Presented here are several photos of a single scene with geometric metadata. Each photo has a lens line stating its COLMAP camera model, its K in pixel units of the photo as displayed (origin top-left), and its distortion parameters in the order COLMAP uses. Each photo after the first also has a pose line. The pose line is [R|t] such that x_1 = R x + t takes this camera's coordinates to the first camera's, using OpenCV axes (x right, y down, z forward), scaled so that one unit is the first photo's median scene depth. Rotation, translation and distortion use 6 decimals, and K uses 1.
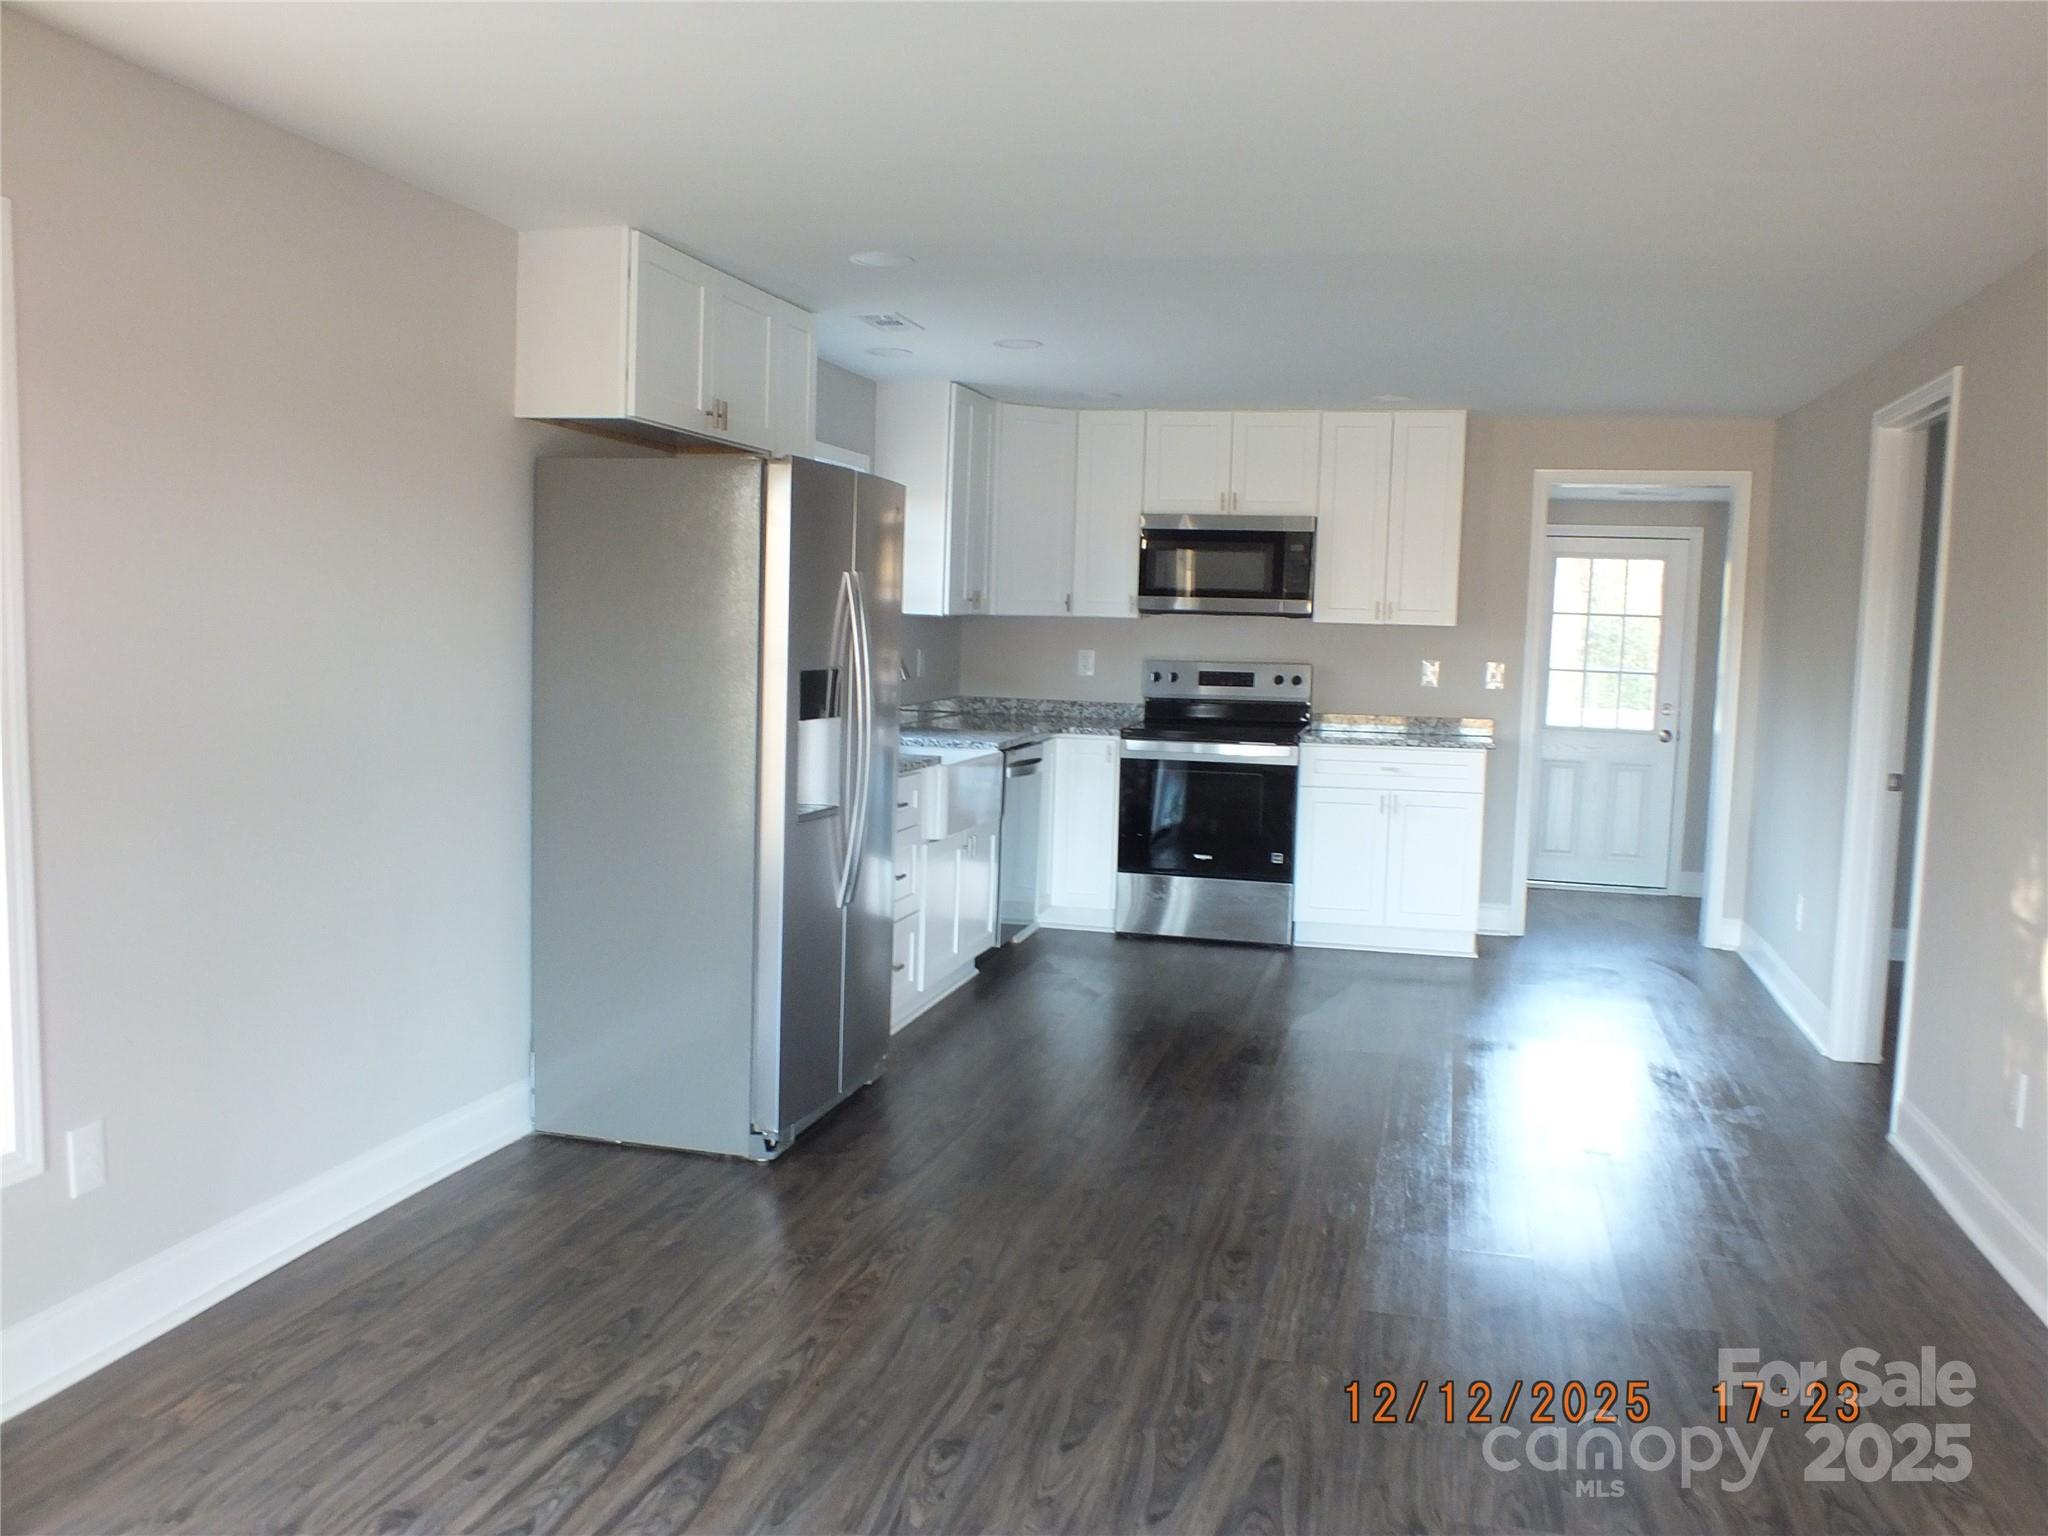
lens RADIAL K [[1706.5, 0, 1025.6], [0, 1706.5, 773.9], [0, 0, 1]] dist [-0.061675, 0.061245]
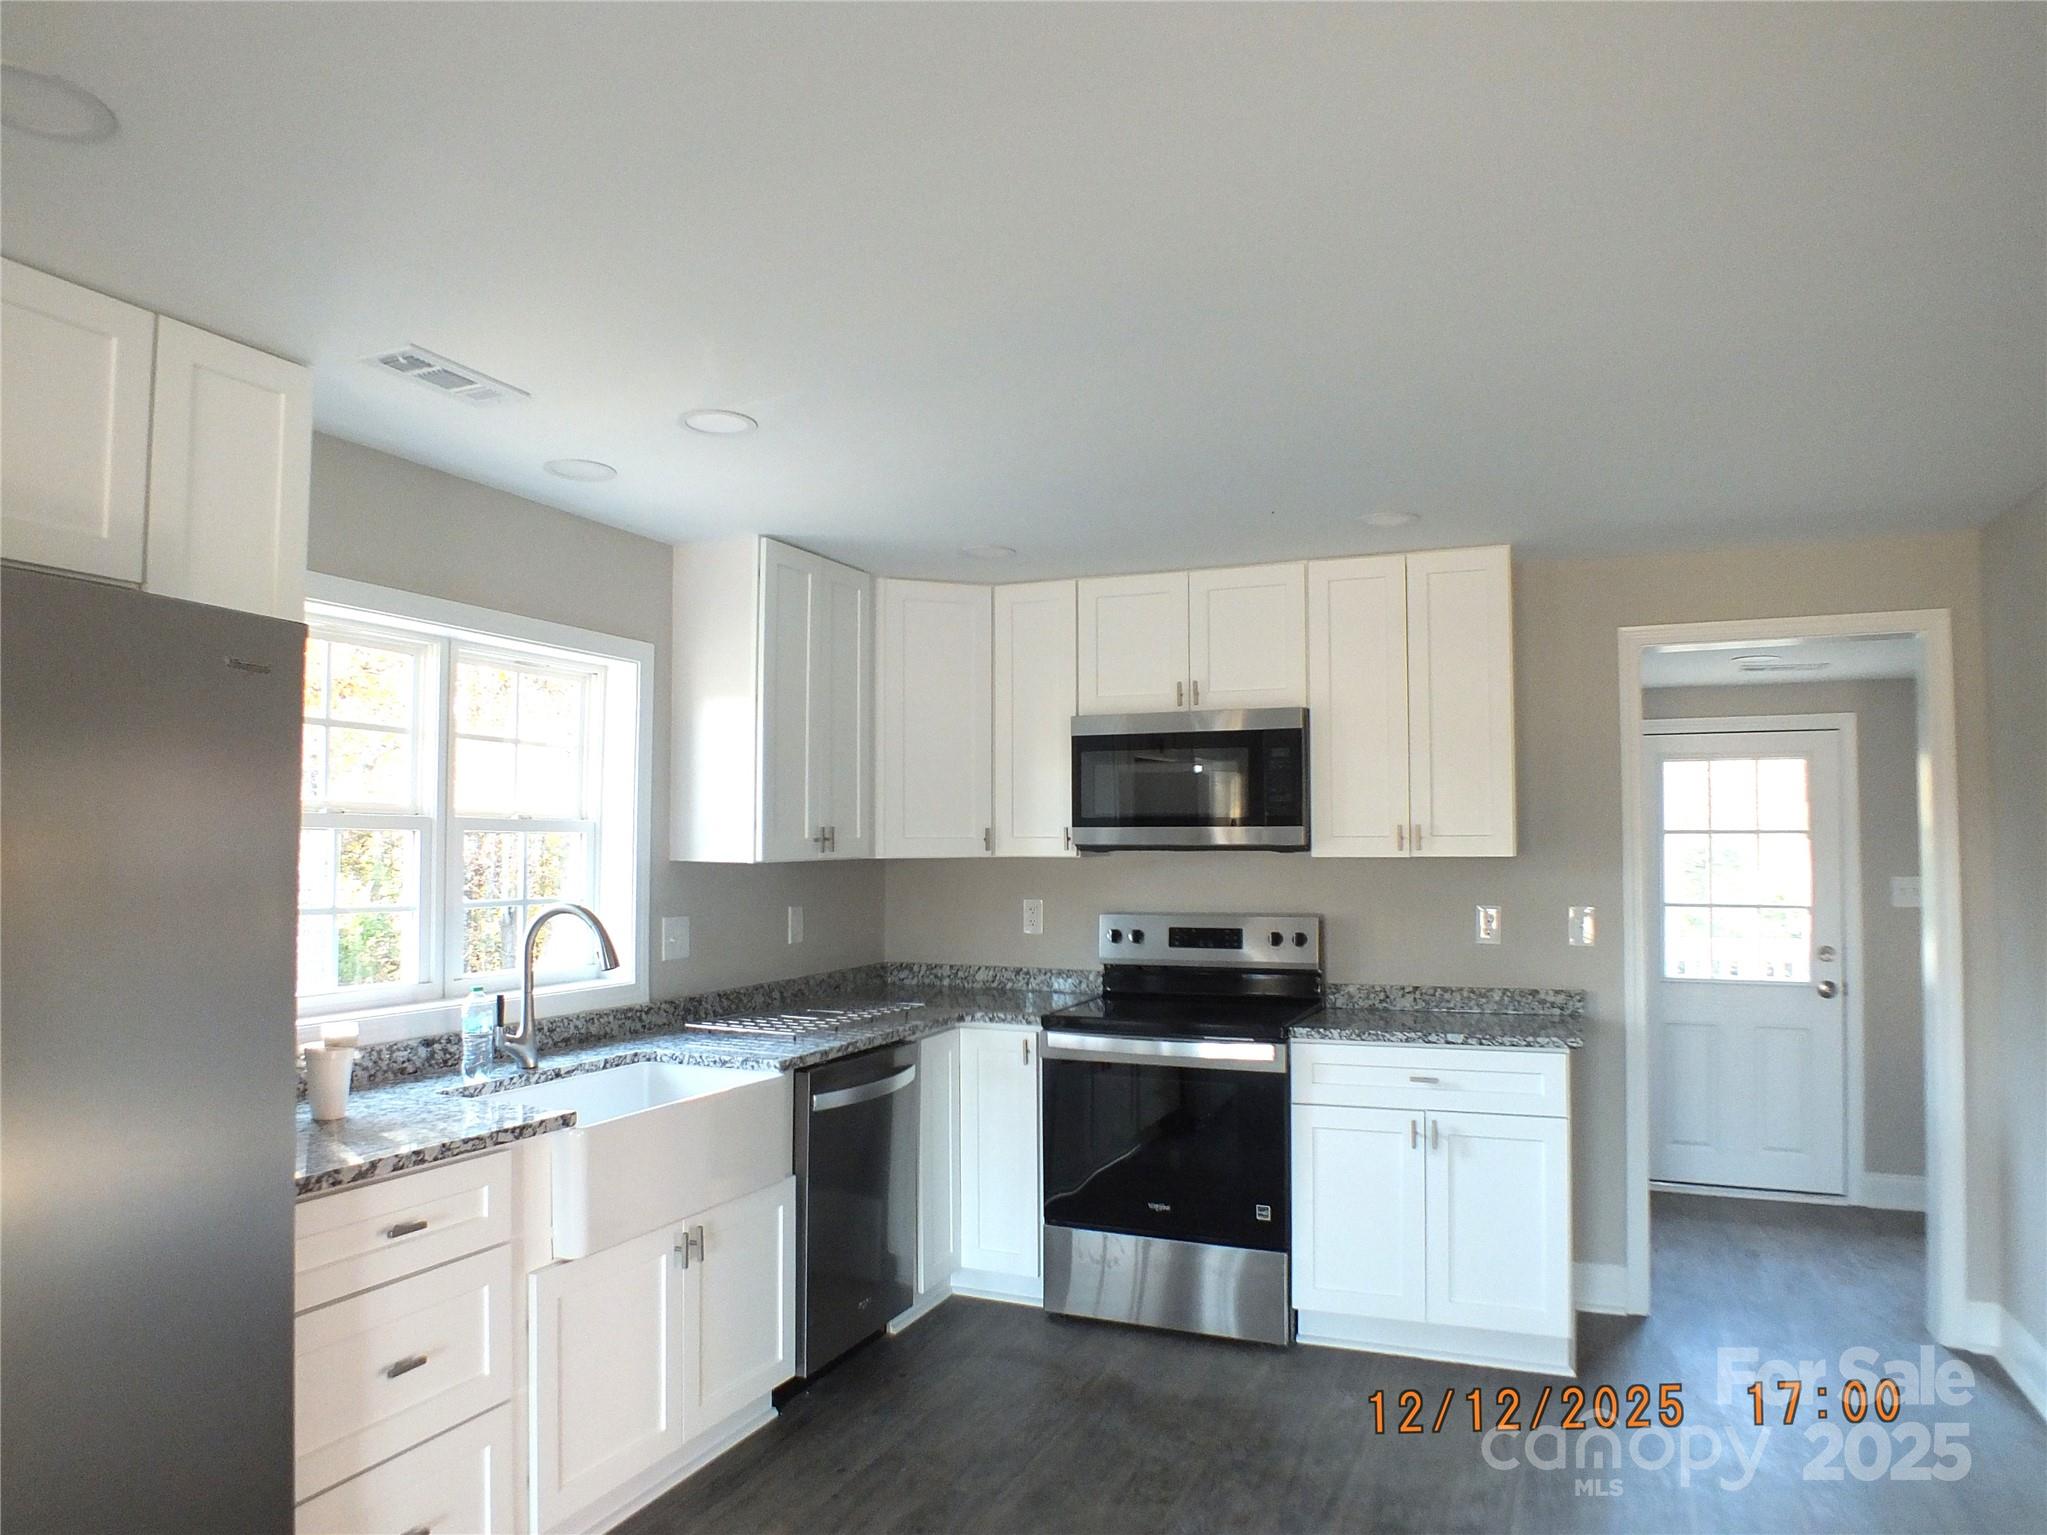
lens RADIAL K [[1389.8, 0, 1002.5], [0, 1389.8, 770.2], [0, 0, 1]] dist [-0.060320, 0.004250]
pose [[0.989930, -0.033537, -0.137528, 0.130967], [0.012785, 0.988741, -0.149089, -0.044432], [0.140980, 0.145829, 0.979213, 0.447871]]
